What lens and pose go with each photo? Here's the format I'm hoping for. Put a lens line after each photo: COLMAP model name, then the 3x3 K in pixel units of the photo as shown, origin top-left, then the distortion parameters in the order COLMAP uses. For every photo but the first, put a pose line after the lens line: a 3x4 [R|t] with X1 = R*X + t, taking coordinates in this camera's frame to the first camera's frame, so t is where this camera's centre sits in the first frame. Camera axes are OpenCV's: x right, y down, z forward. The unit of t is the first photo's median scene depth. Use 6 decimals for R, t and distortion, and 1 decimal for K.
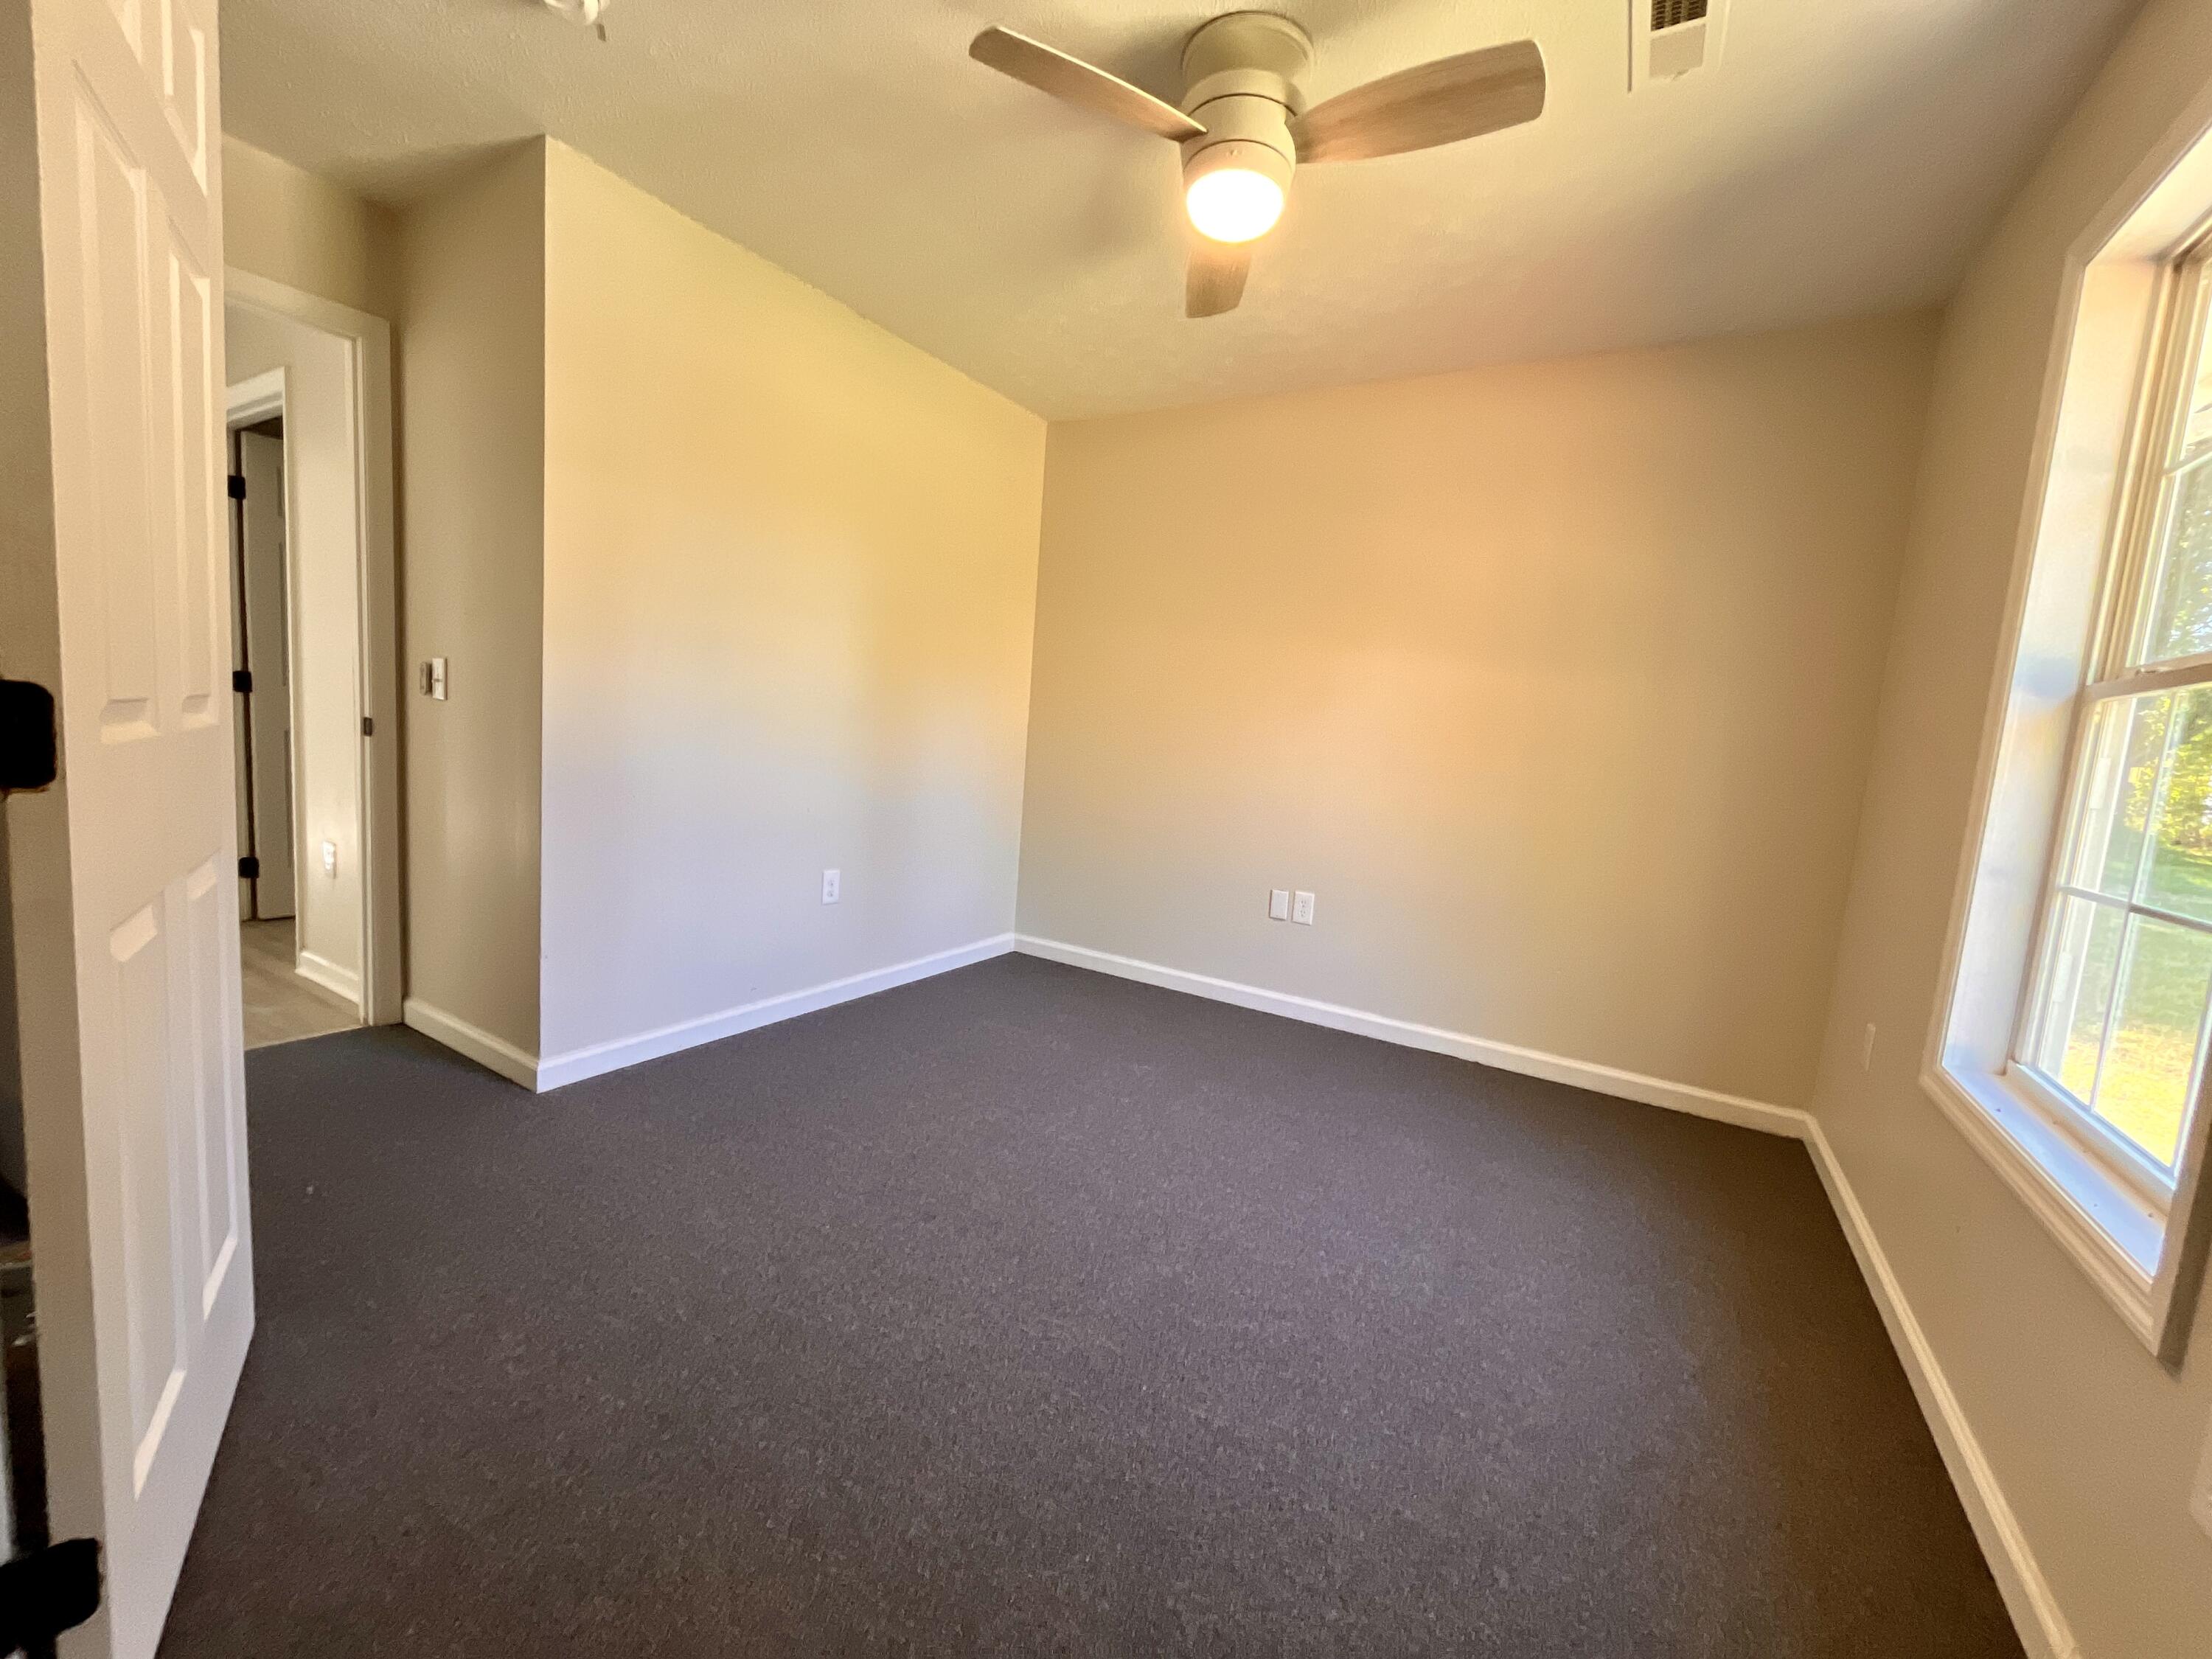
lens RADIAL K [[890.5, 0, 1102.8], [0, 890.5, 823.4], [0, 0, 1]] dist [-0.004975, -0.000136]
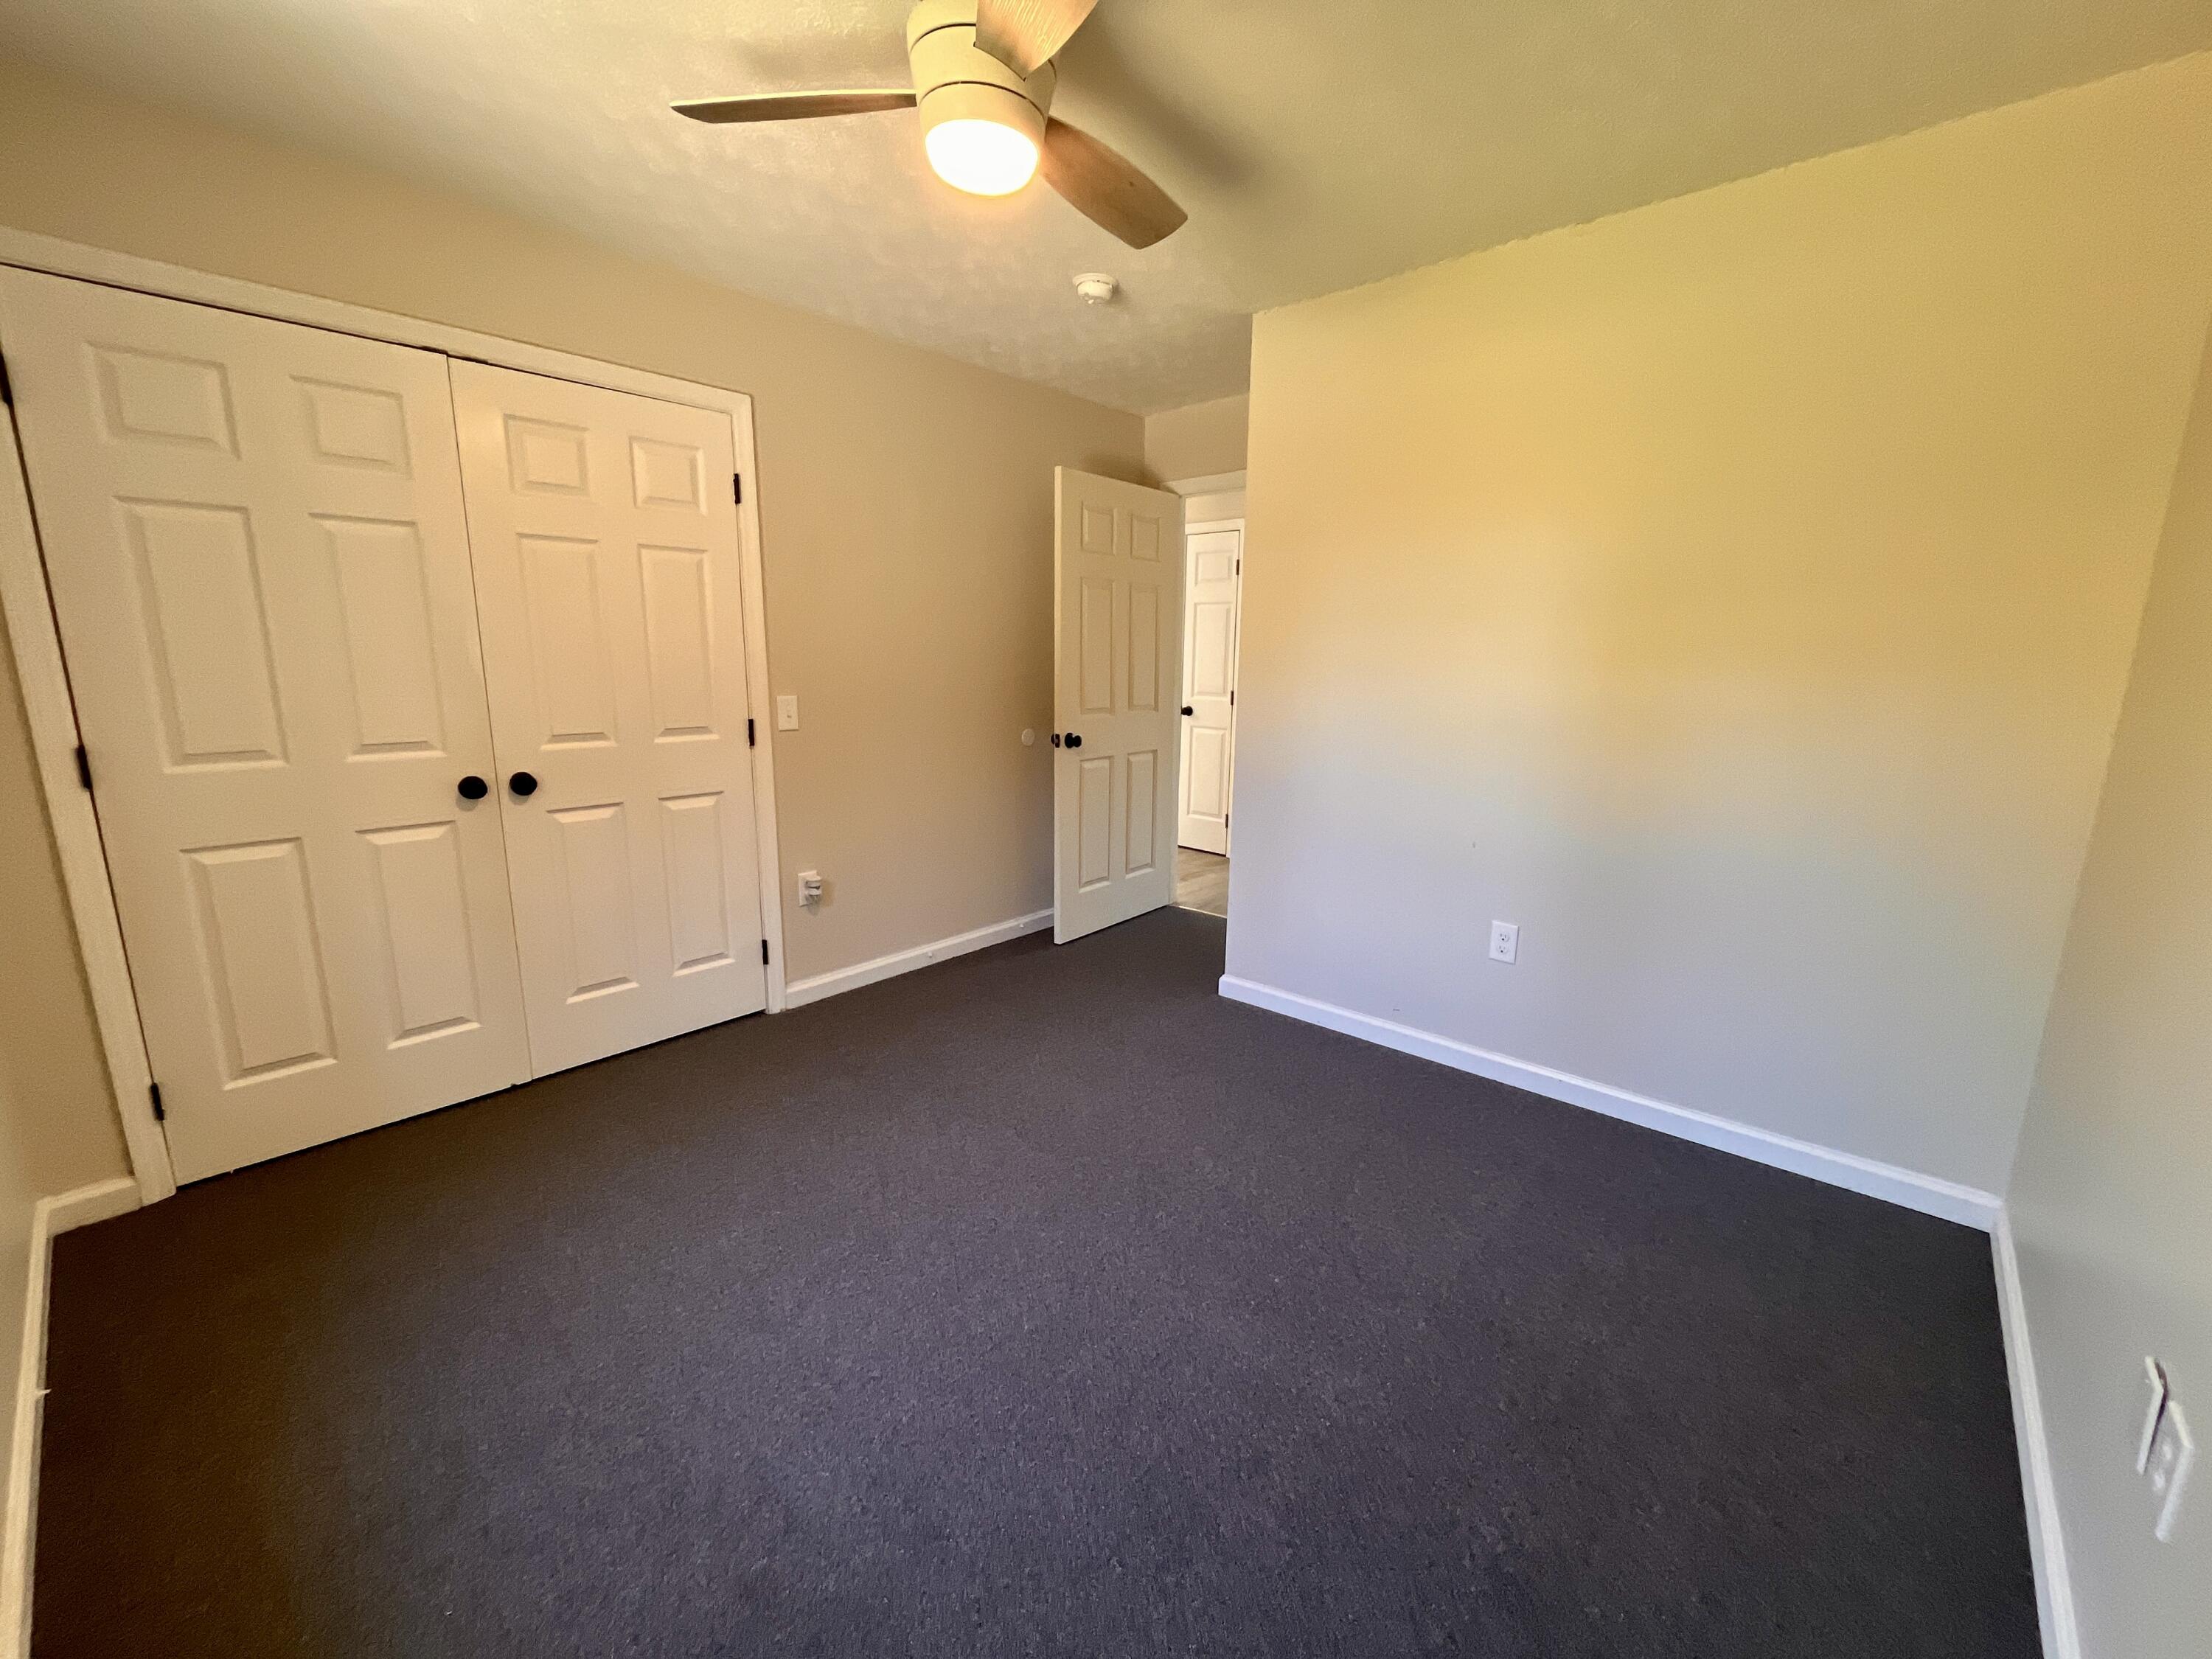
lens RADIAL K [[890.5, 0, 1098.4], [0, 890.5, 834.2], [0, 0, 1]] dist [-0.004975, -0.000136]
pose [[-0.195628, 0.120558, -0.973240, 0.589902], [-0.125667, 0.981151, 0.146798, -0.106849], [0.972593, 0.151022, -0.176791, 0.779678]]
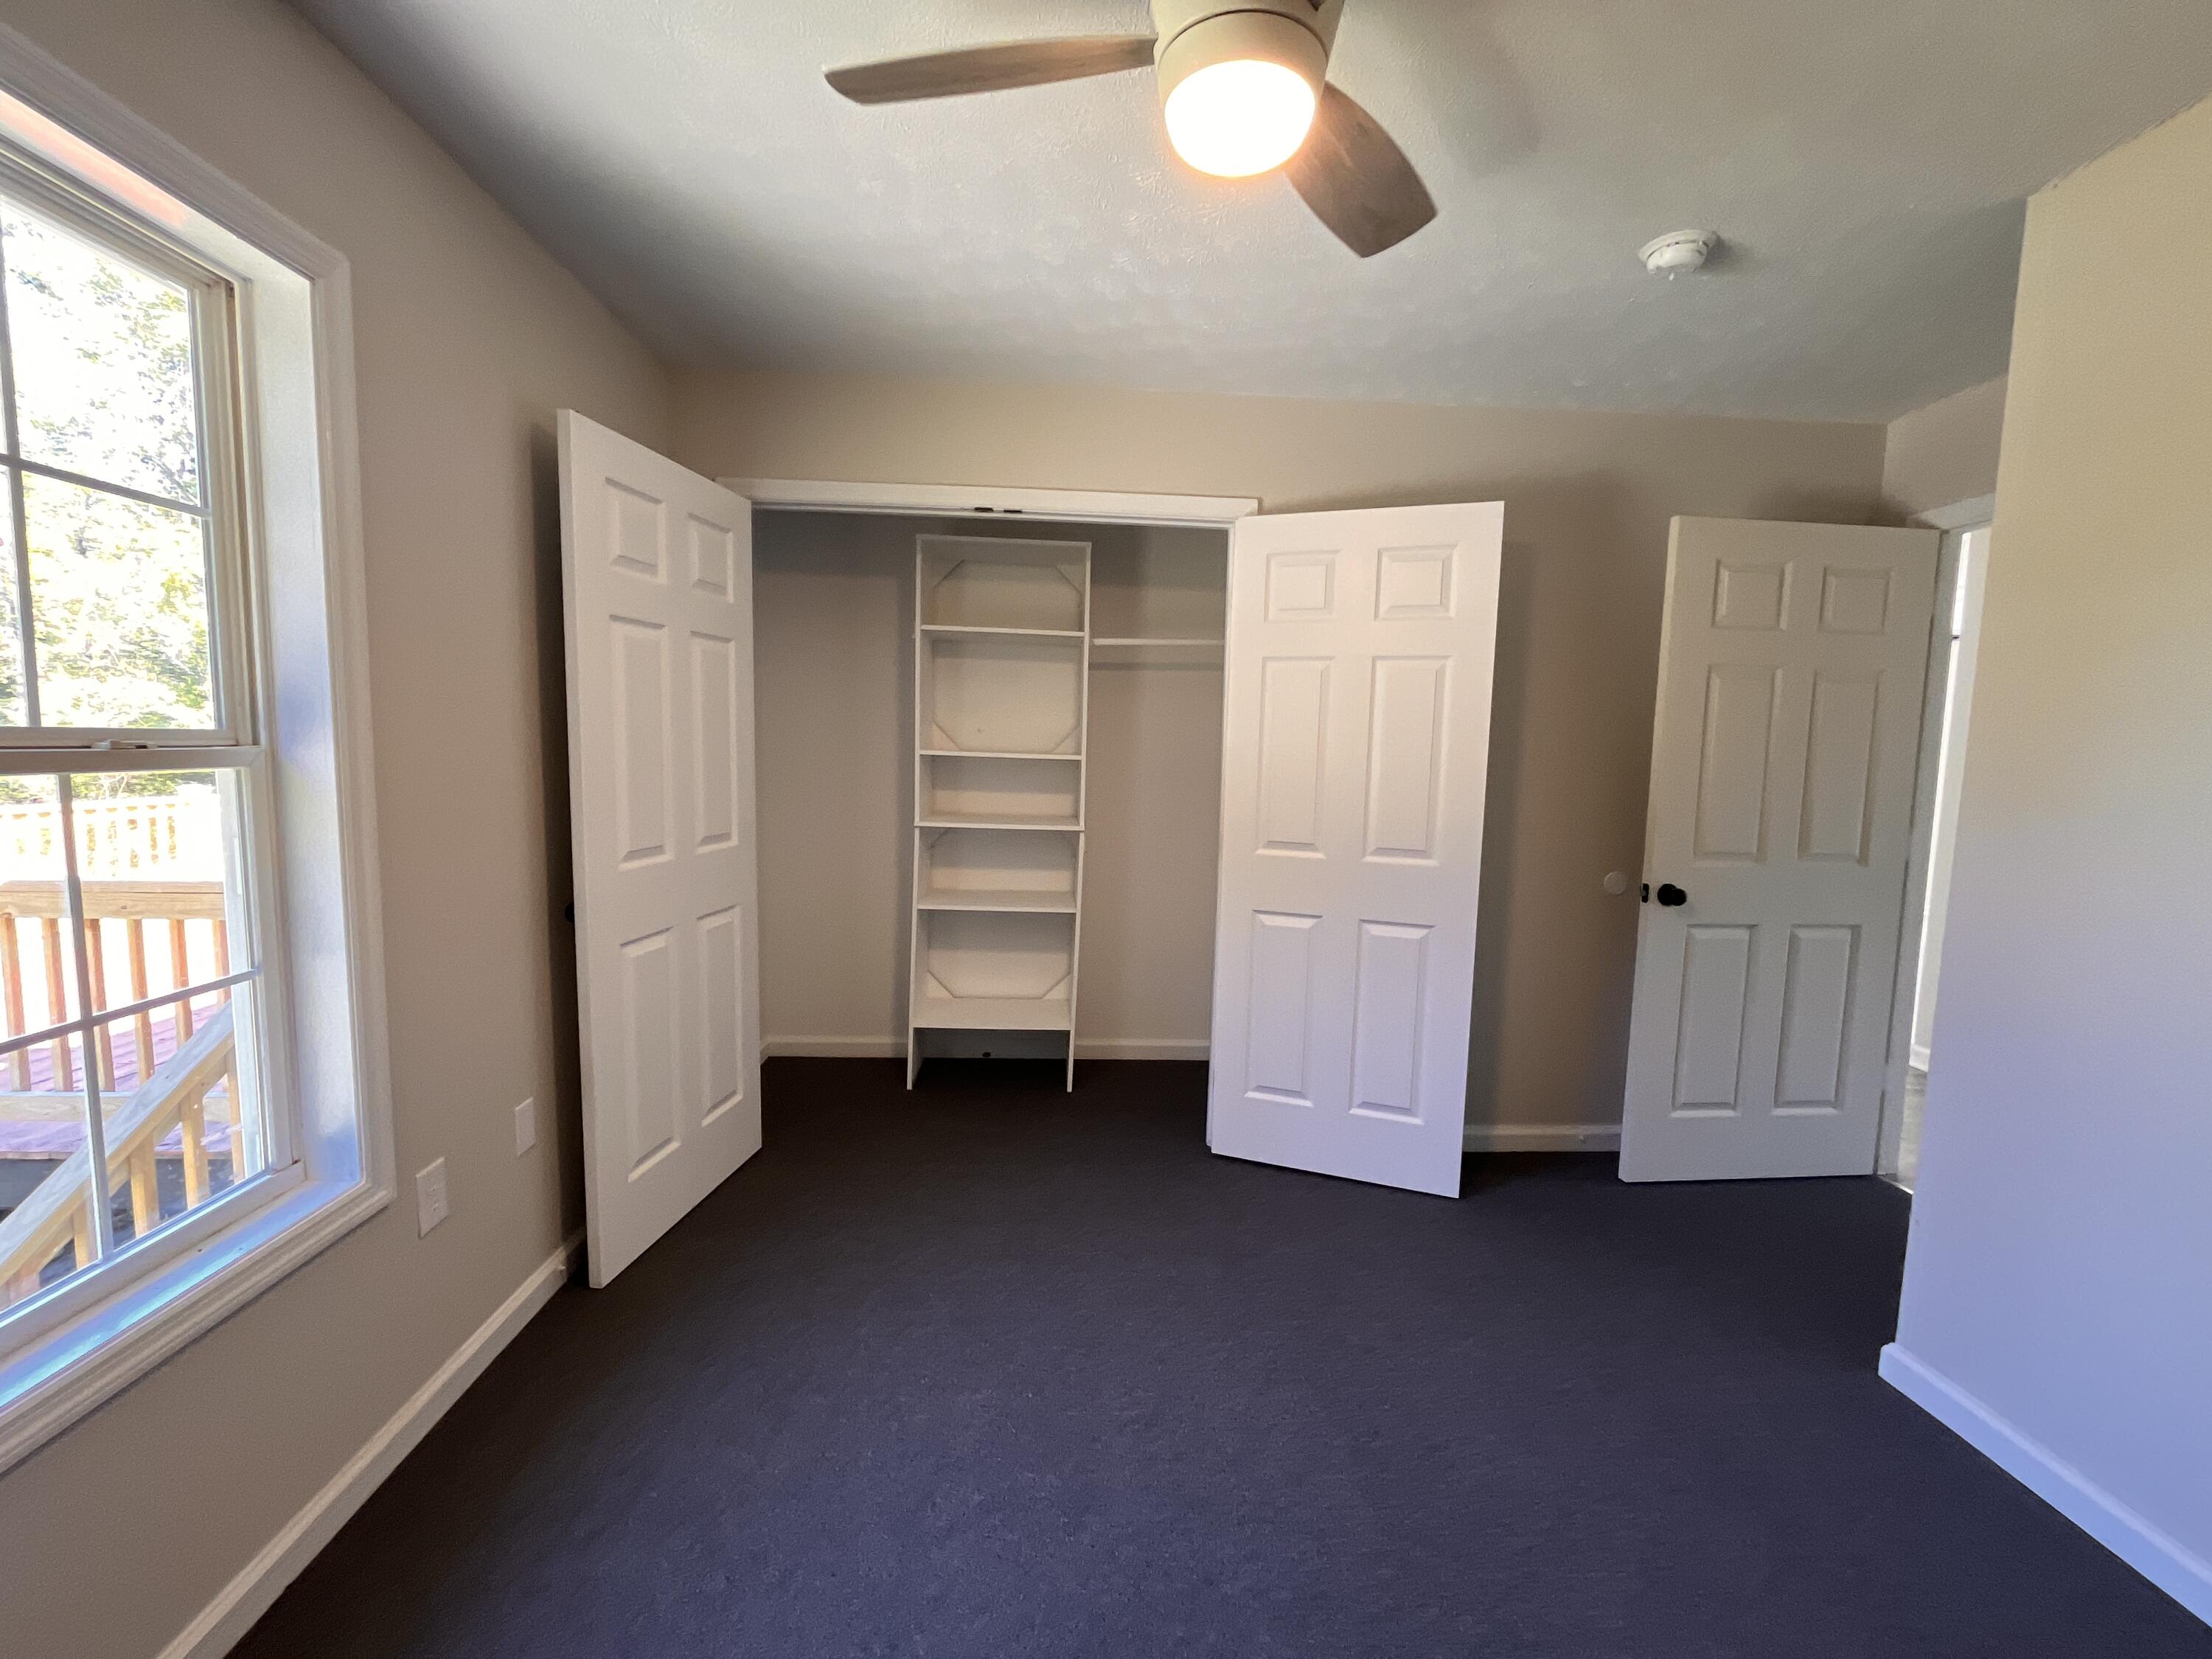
lens RADIAL K [[890.5, 0, 1102.4], [0, 890.5, 835.7], [0, 0, 1]] dist [-0.004975, -0.000136]
pose [[-0.830253, -0.039135, -0.556011, 0.319214], [-0.142410, 0.979318, 0.143722, -0.149883], [0.538887, 0.198507, -0.818655, 0.901148]]
